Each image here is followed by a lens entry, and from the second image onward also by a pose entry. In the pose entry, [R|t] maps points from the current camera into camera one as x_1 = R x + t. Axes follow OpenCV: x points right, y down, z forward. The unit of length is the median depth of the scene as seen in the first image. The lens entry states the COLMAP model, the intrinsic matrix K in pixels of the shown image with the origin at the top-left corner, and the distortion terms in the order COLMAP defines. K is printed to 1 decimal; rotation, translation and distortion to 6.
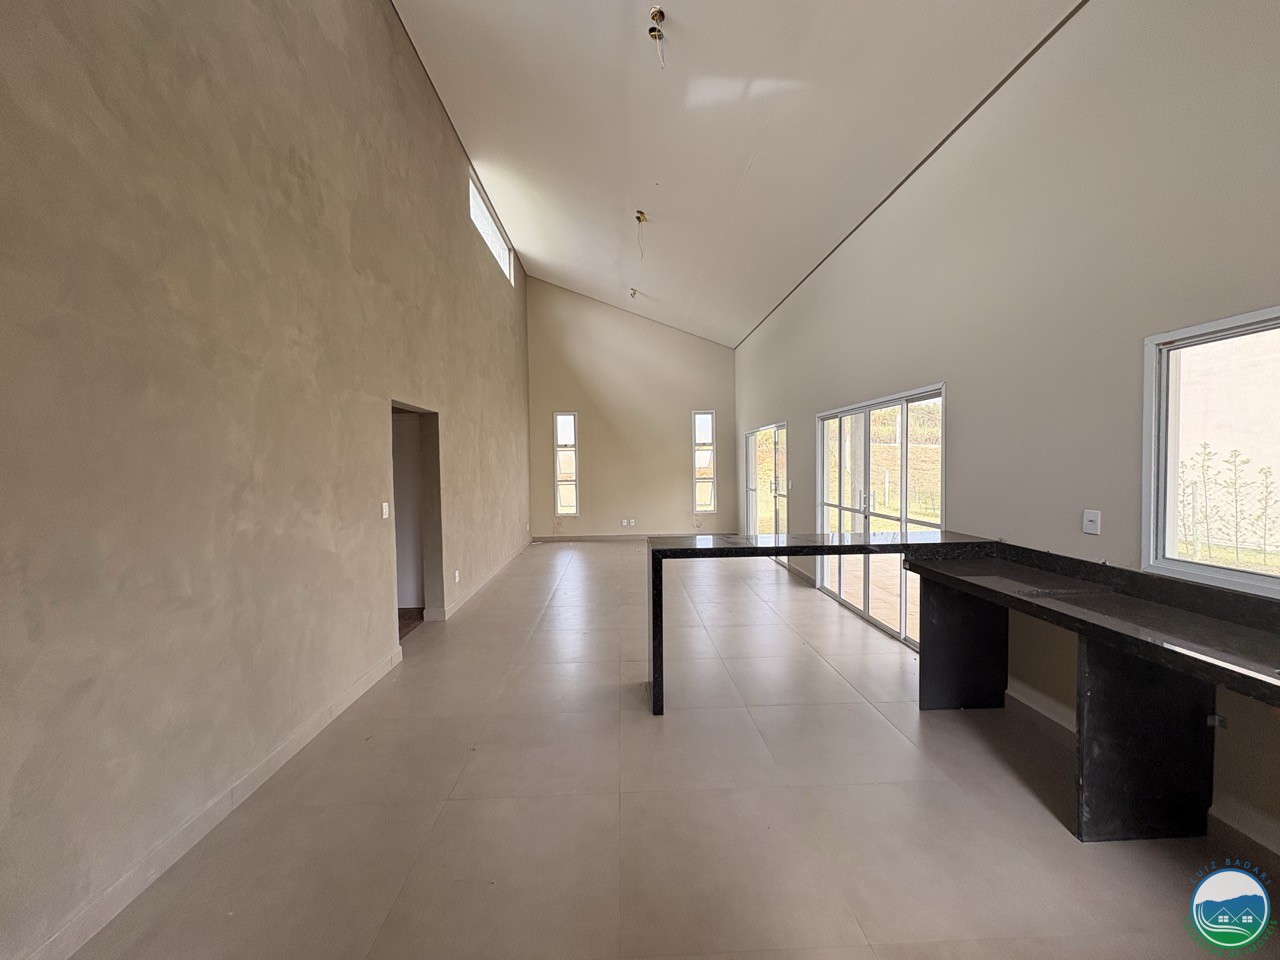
lens RADIAL K [[511.8, 0, 640.4], [0, 511.8, 479.5], [0, 0, 1]] dist [0.007045, -0.000893]
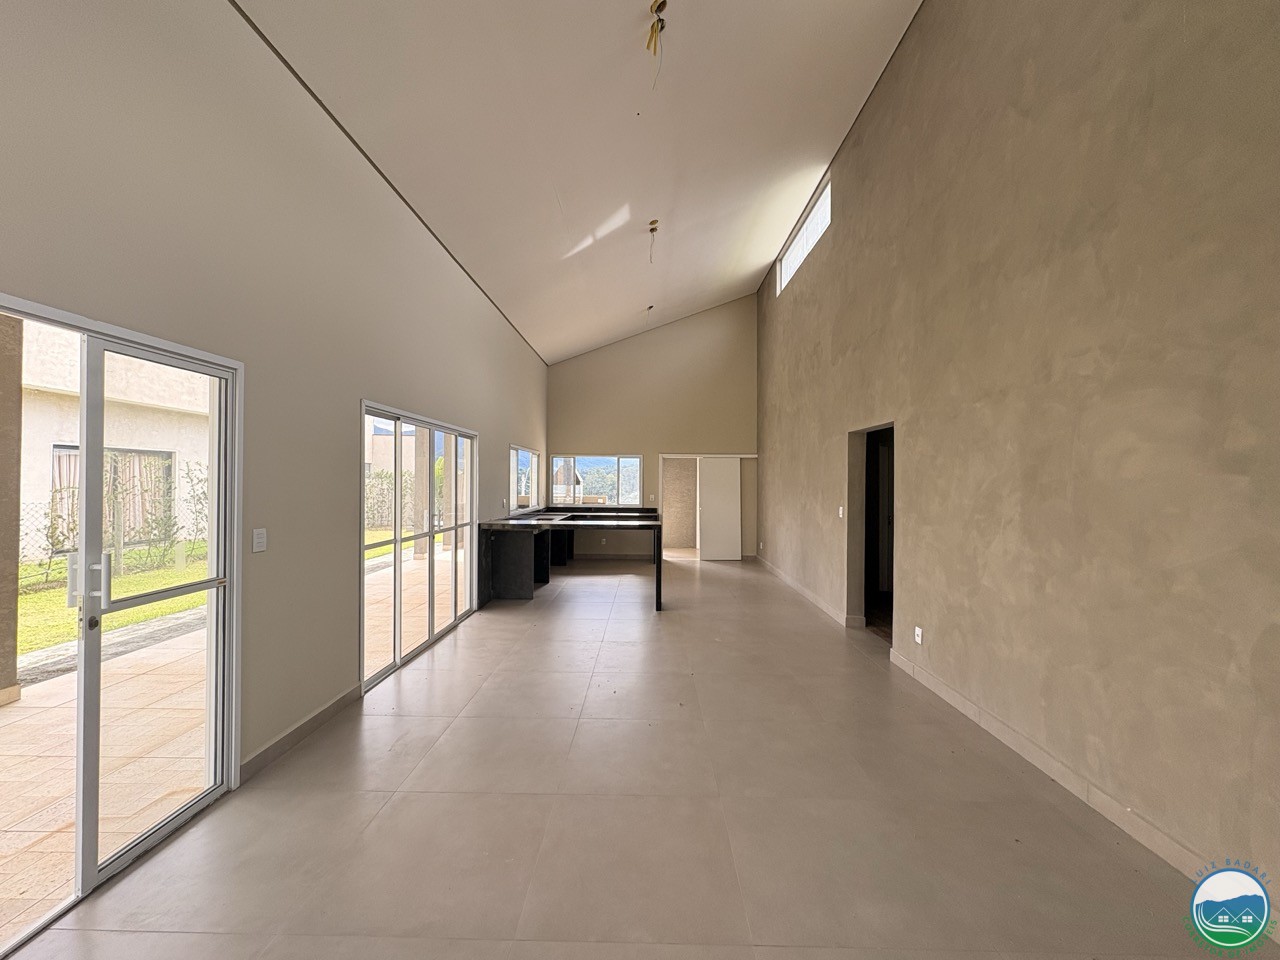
lens RADIAL K [[511.8, 0, 639.7], [0, 511.8, 479.7], [0, 0, 1]] dist [0.007045, -0.000893]
pose [[-0.998083, 0.005265, 0.061661, -0.015935], [0.007109, 0.999533, 0.029730, -0.069478], [-0.061475, 0.030111, -0.997654, 2.191475]]
